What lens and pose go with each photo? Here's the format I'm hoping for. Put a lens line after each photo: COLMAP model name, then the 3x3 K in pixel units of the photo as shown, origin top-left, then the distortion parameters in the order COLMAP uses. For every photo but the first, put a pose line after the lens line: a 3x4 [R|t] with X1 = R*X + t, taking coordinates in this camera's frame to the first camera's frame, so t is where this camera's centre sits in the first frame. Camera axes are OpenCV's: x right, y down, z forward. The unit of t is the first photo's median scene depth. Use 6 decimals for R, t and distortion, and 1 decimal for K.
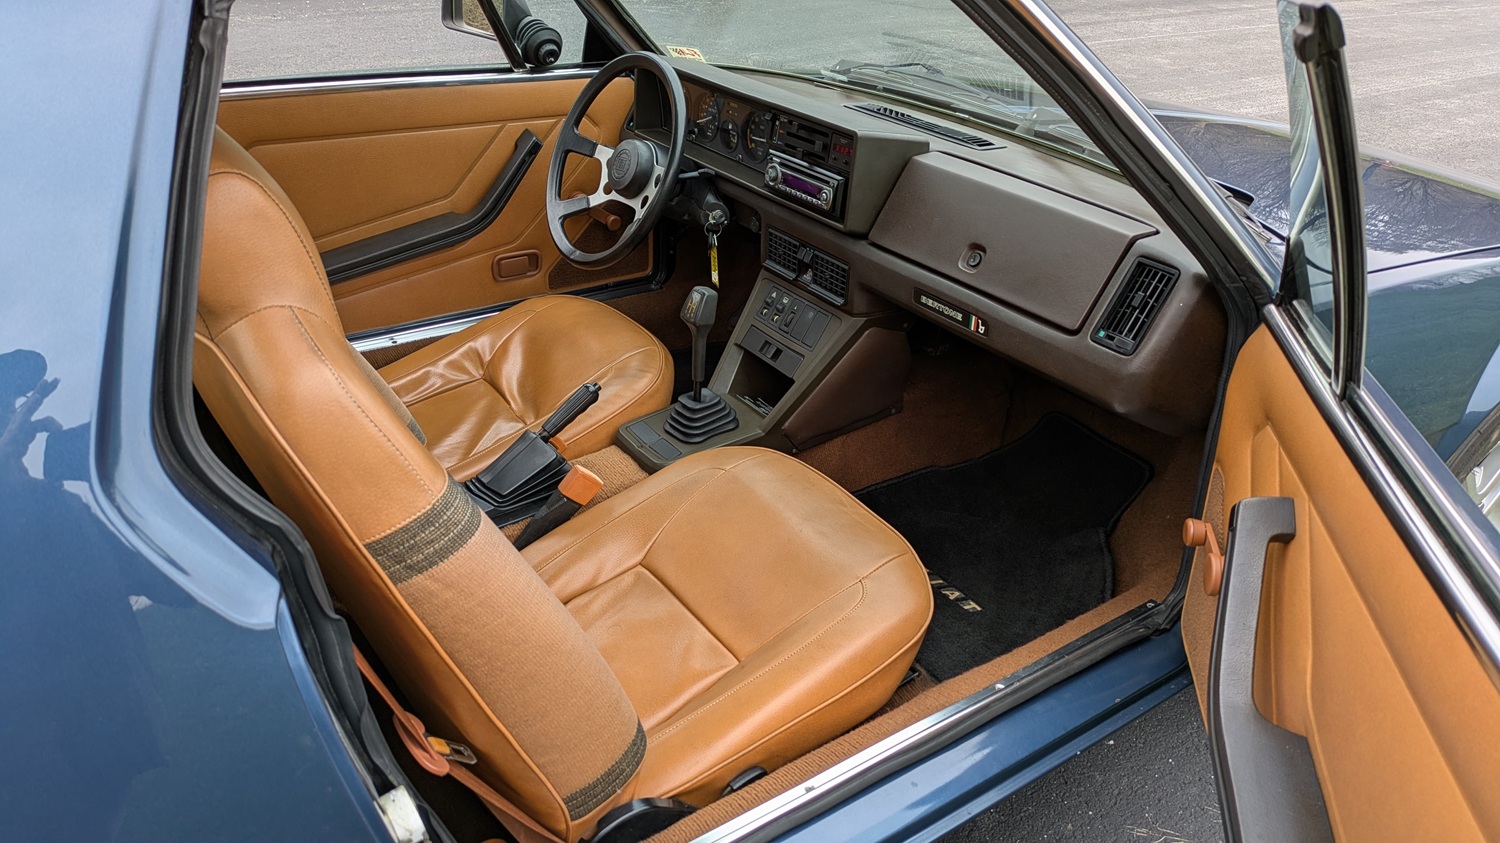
lens RADIAL K [[1099.4, 0, 750.0], [0, 1099.4, 421.5], [0, 0, 1]] dist [0.048079, -0.056405]
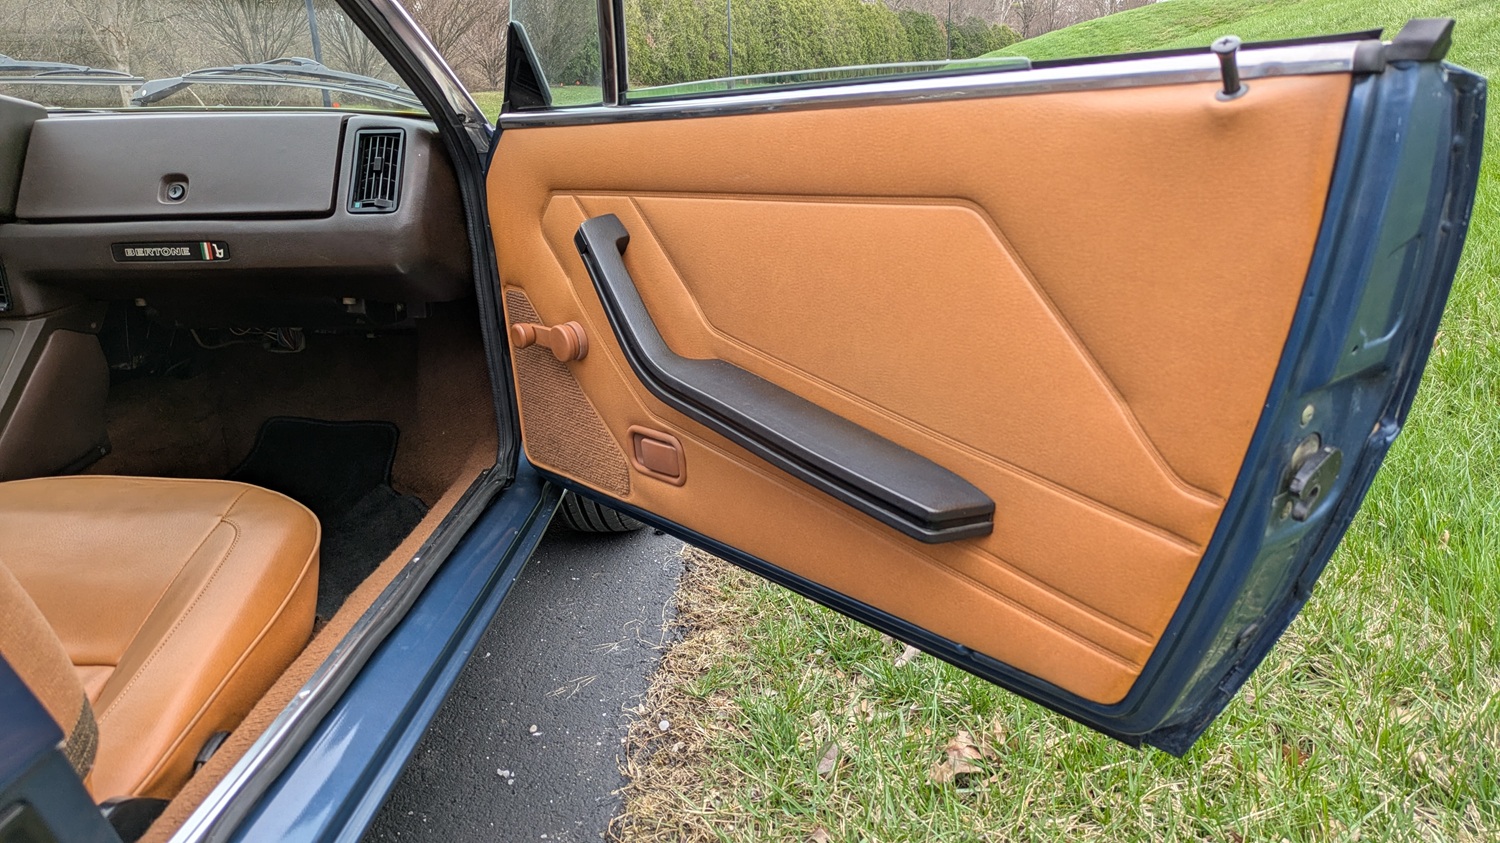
lens RADIAL K [[1099.4, 0, 750.0], [0, 1099.4, 421.5], [0, 0, 1]] dist [0.048079, -0.056405]
pose [[0.619875, -0.281606, 0.732430, -0.229026], [0.409977, 0.912088, 0.003706, 0.218702], [-0.669084, 0.297982, 0.680833, 0.114460]]
